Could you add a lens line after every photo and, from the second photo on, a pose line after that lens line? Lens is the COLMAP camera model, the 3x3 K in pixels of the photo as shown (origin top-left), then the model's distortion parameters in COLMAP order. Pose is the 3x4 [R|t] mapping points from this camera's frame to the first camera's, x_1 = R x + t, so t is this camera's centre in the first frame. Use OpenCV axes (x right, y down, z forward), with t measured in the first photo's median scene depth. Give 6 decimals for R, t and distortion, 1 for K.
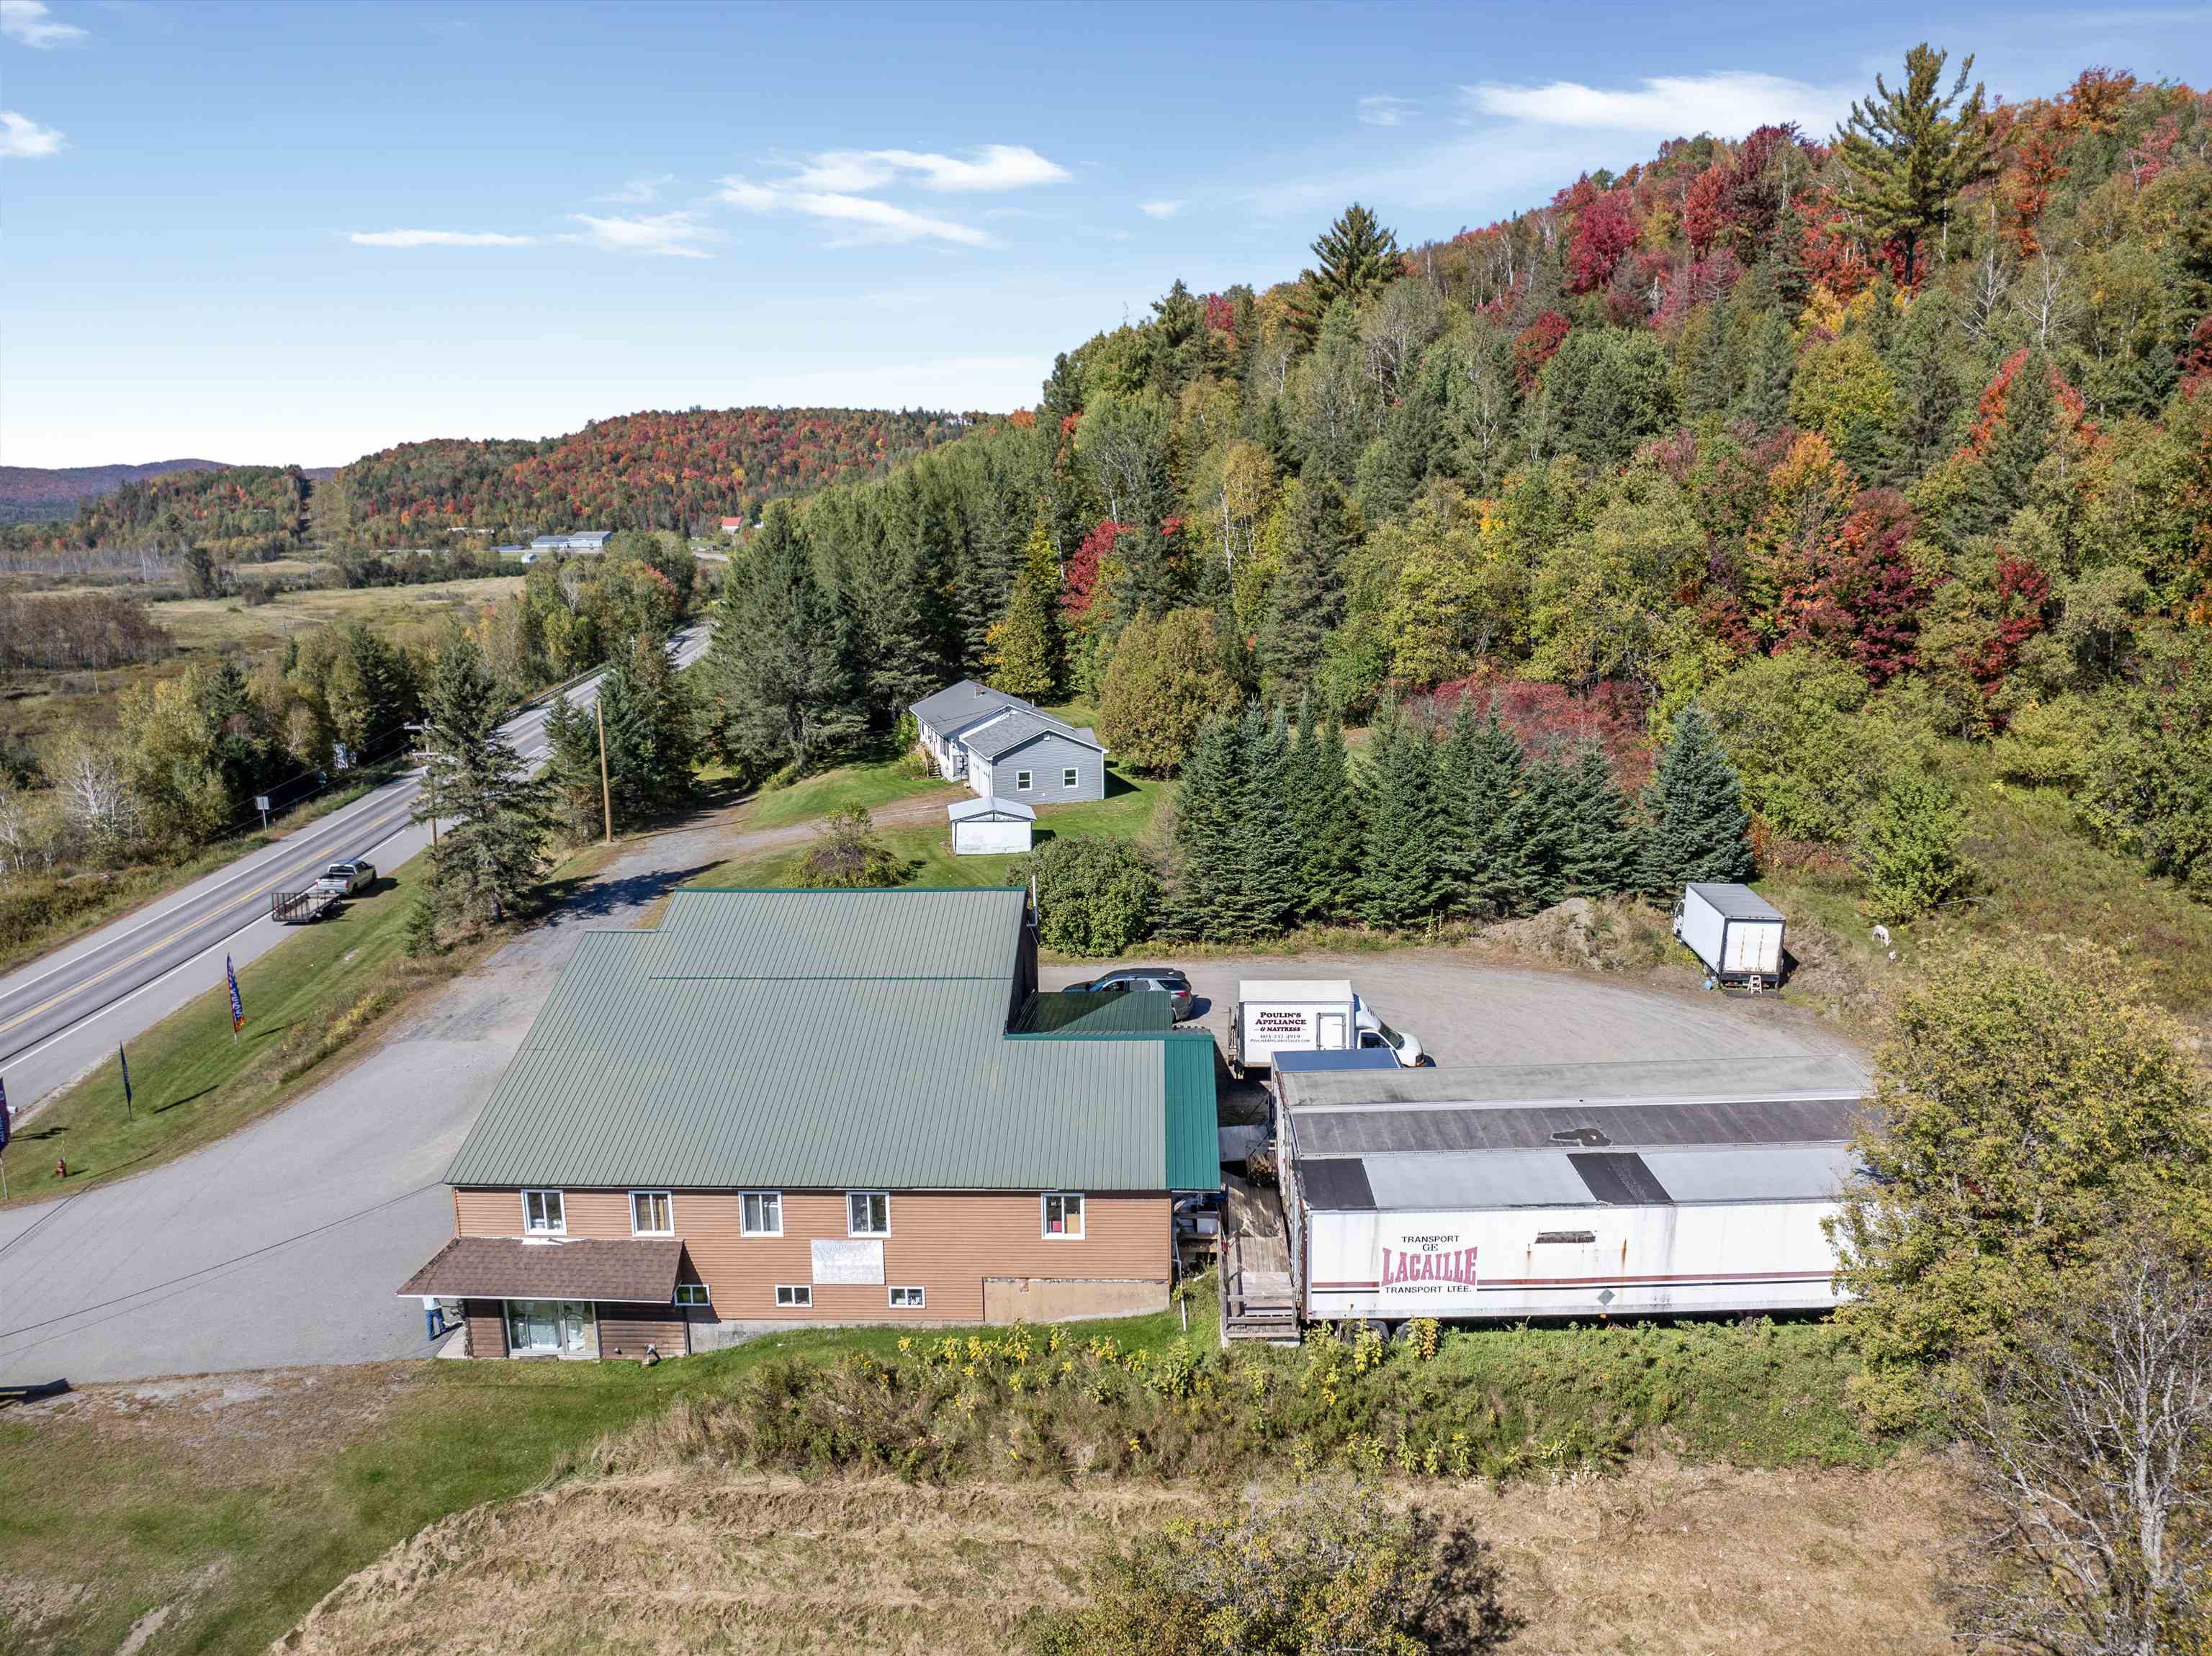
lens RADIAL K [[1515.3, 0, 1120.3], [0, 1515.3, 890.4], [0, 0, 1]] dist [-0.043998, 0.001127]
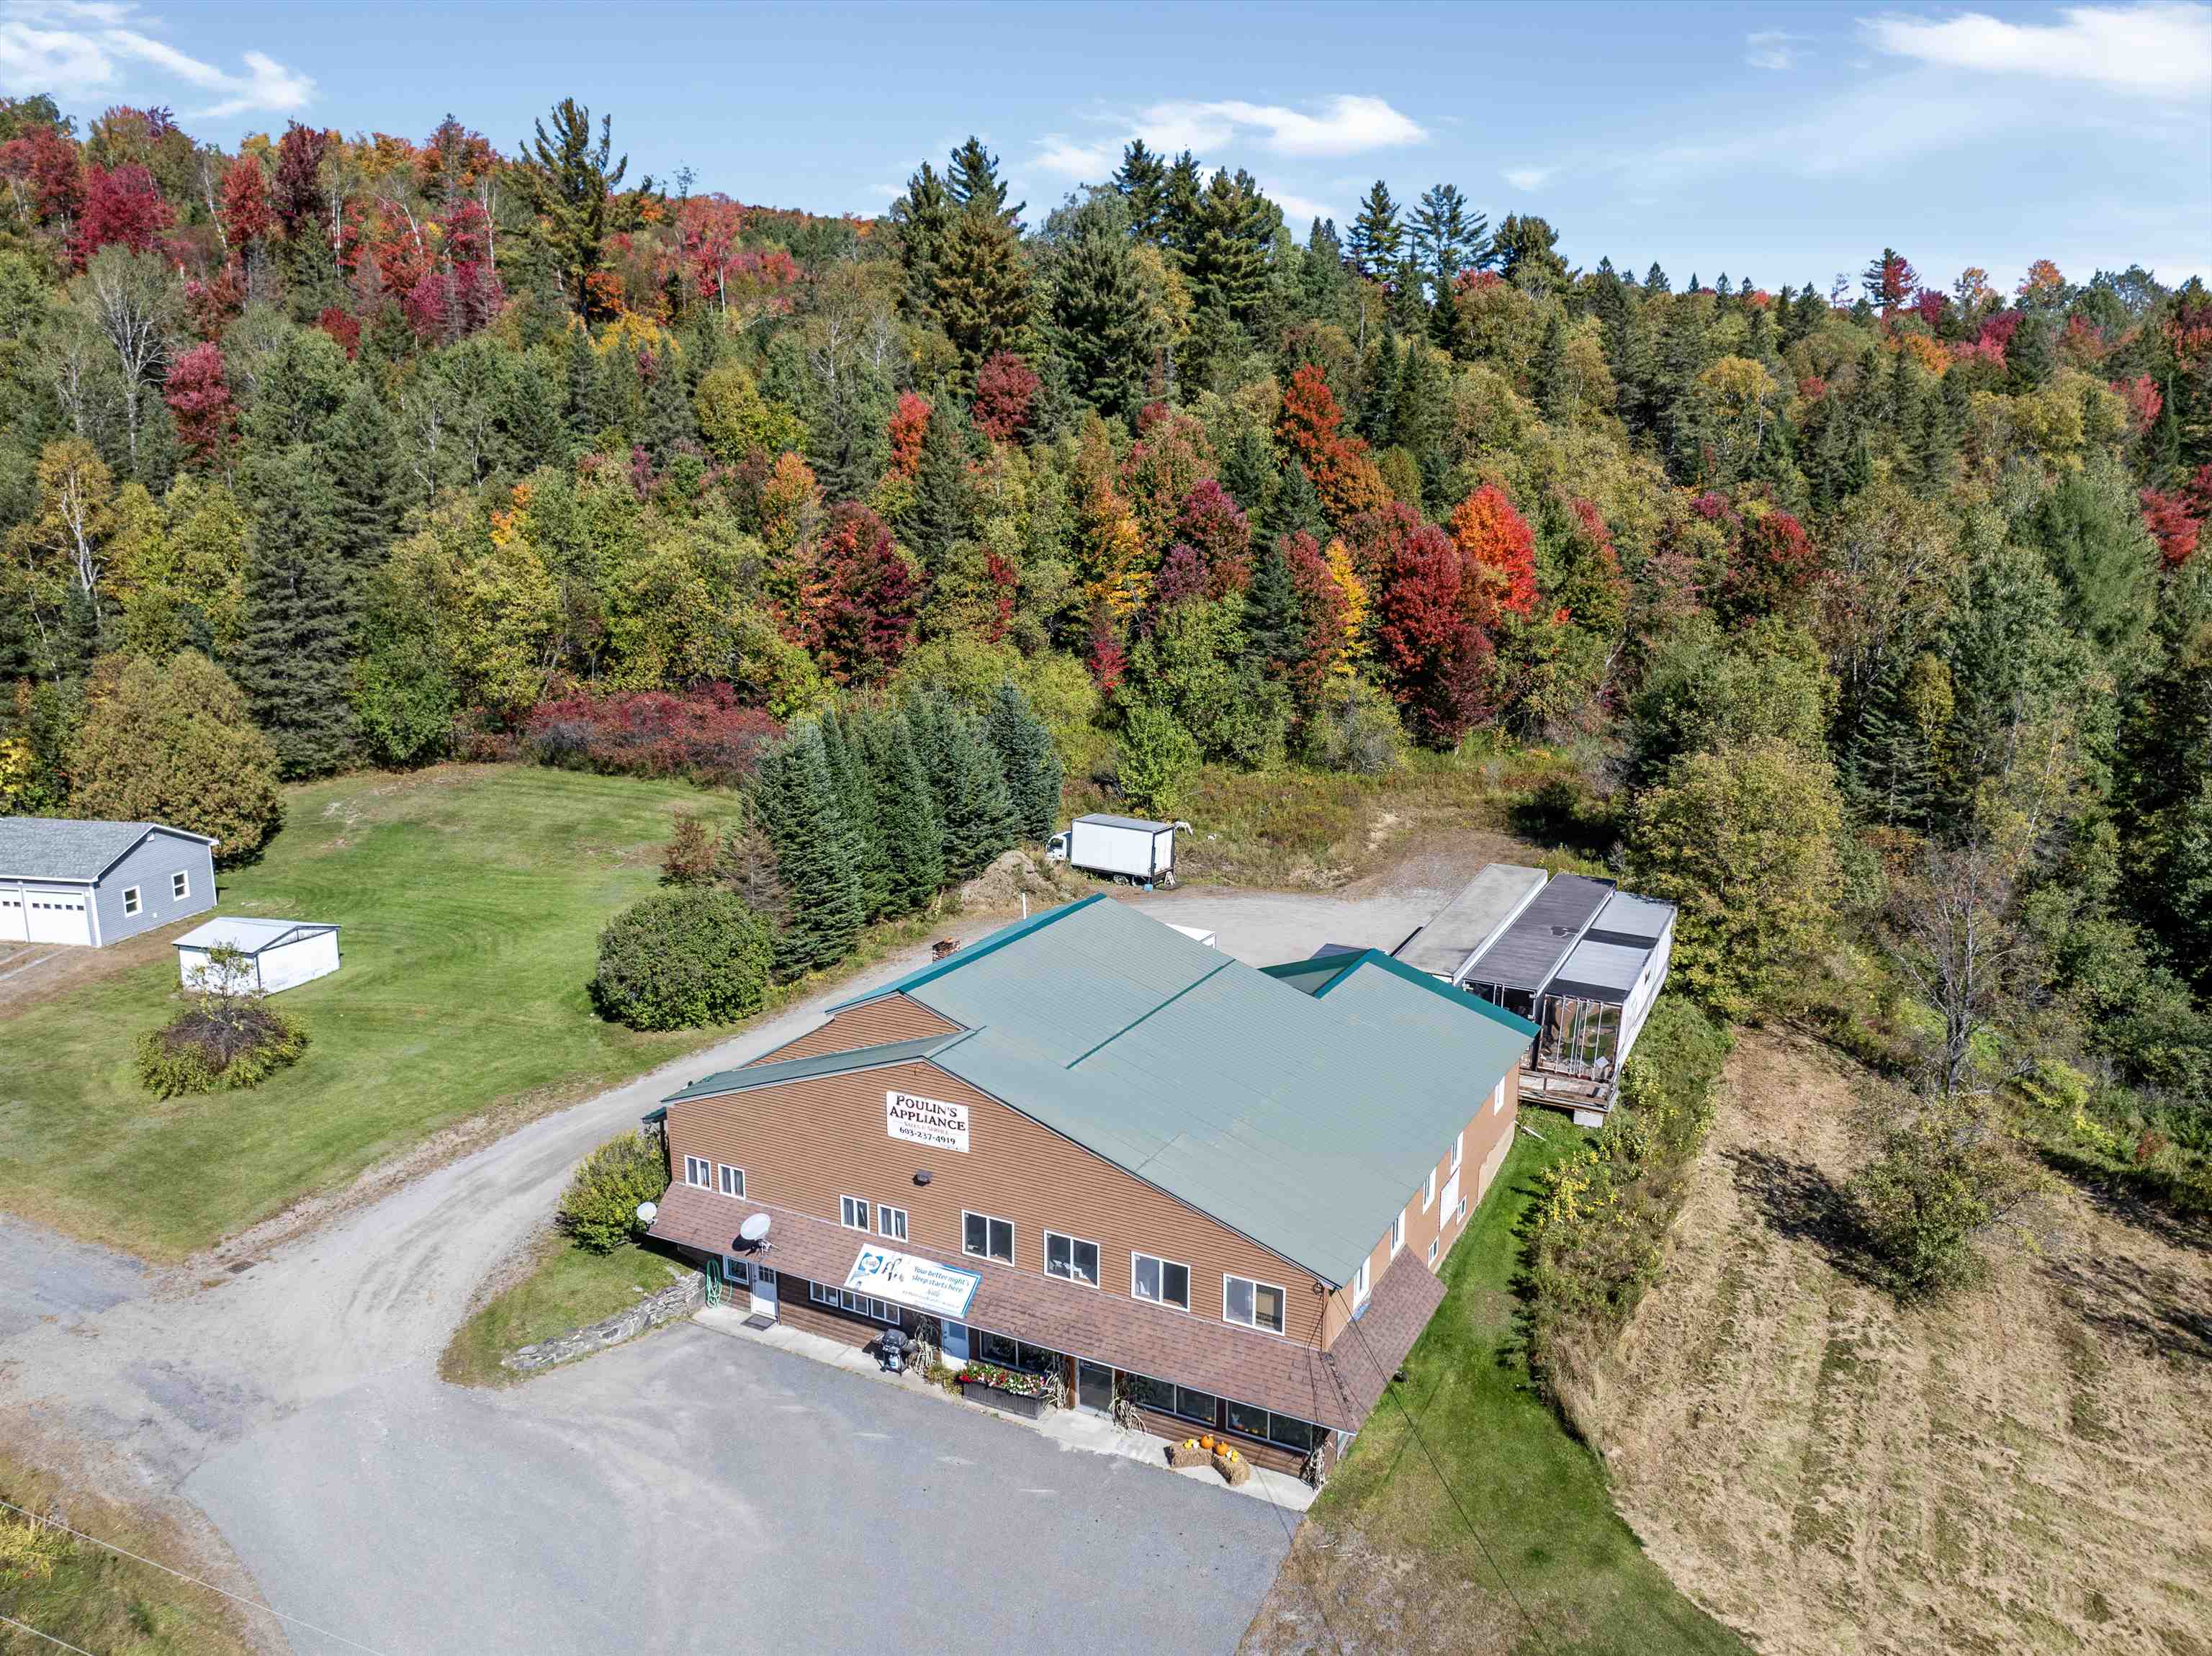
lens RADIAL K [[1559.1, 0, 1117.0], [0, 1559.1, 825.8], [0, 0, 1]] dist [-0.059030, 0.035704]
pose [[0.432094, -0.174694, 0.884747, -1.242924], [0.216428, 0.972475, 0.086317, -0.176078], [-0.875474, 0.154187, 0.458009, 0.644461]]
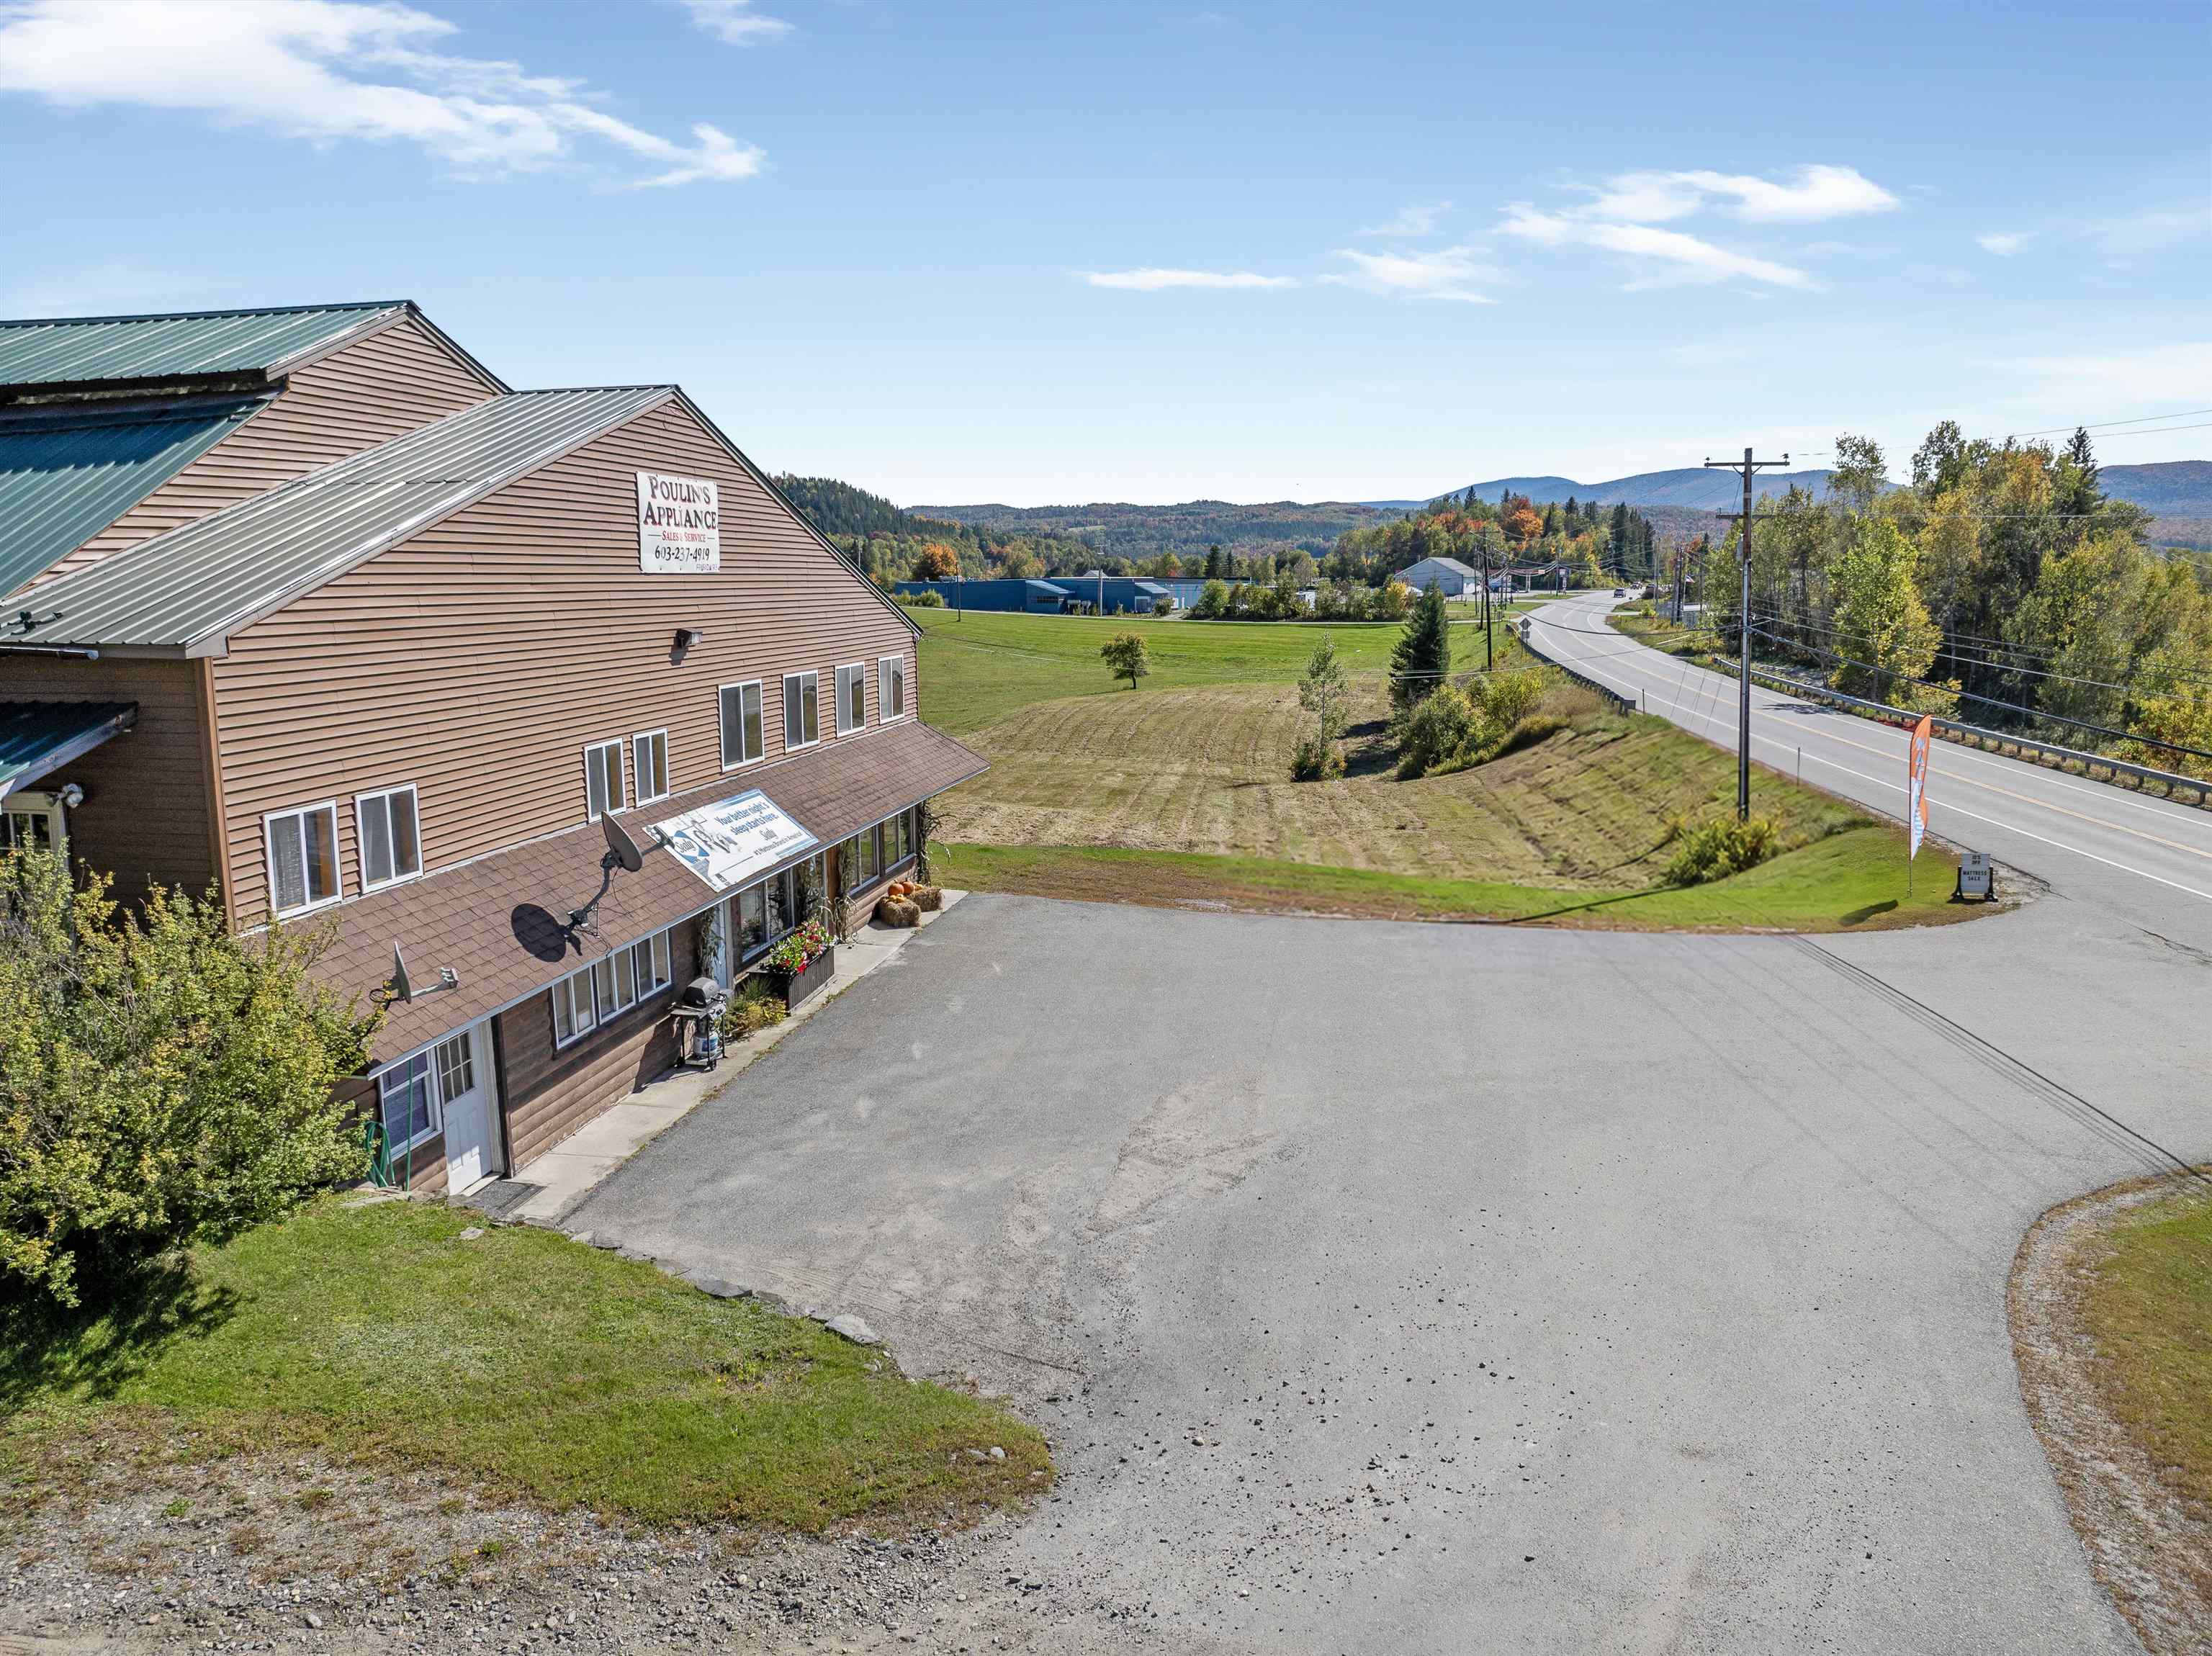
lens RADIAL K [[1559.1, 0, 1117.0], [0, 1559.1, 825.8], [0, 0, 1]] dist [-0.059030, 0.035704]
pose [[-0.990528, -0.006968, 0.137135, -0.650069], [0.048299, 0.917209, 0.395468, -0.033899], [-0.128537, 0.398346, -0.908184, 1.749004]]
